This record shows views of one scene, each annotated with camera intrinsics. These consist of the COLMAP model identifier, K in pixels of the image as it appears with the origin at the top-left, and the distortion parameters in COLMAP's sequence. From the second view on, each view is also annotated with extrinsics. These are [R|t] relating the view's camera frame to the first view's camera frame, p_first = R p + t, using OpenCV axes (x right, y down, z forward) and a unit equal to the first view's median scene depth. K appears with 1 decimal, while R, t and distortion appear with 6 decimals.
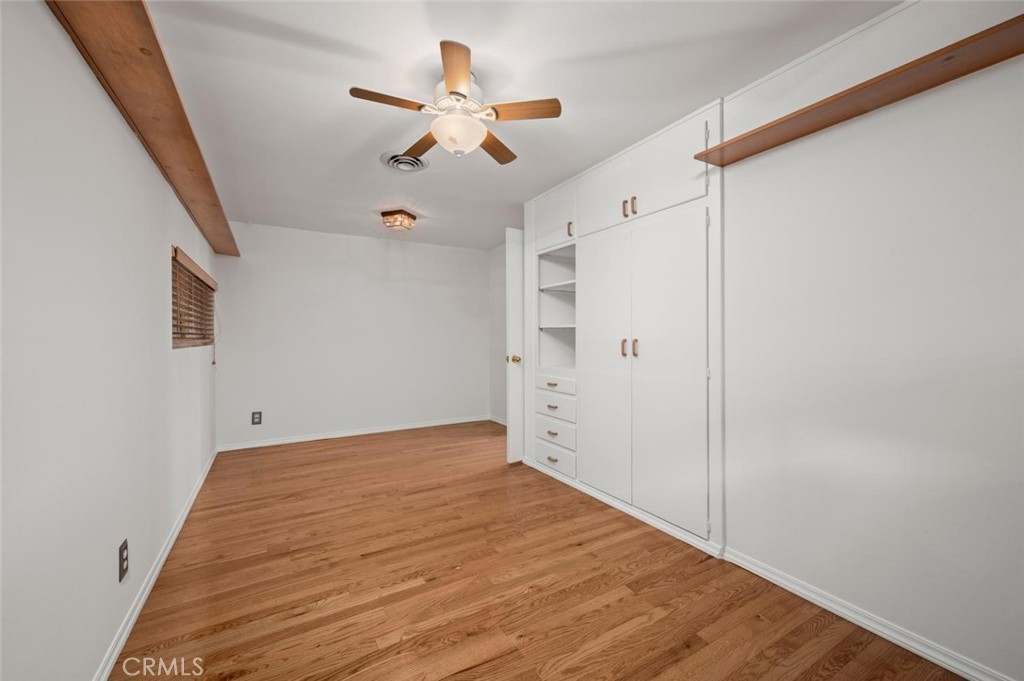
lens RADIAL K [[405.5, 0, 510.9], [0, 405.5, 343.1], [0, 0, 1]] dist [0.000696, 0.000298]
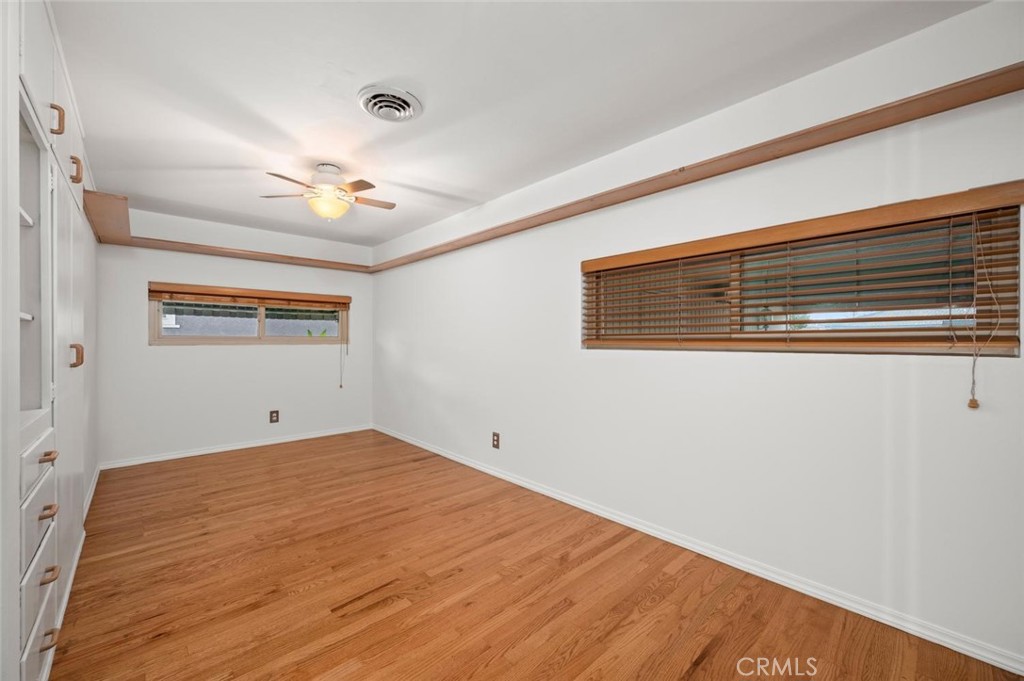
lens RADIAL K [[405.5, 0, 510.9], [0, 405.5, 343.1], [0, 0, 1]] dist [0.000696, 0.000298]
pose [[-0.976916, 0.007568, -0.213490, -0.368410], [0.003481, 0.999803, 0.019516, -0.026875], [0.213596, 0.018323, -0.976750, 2.055377]]
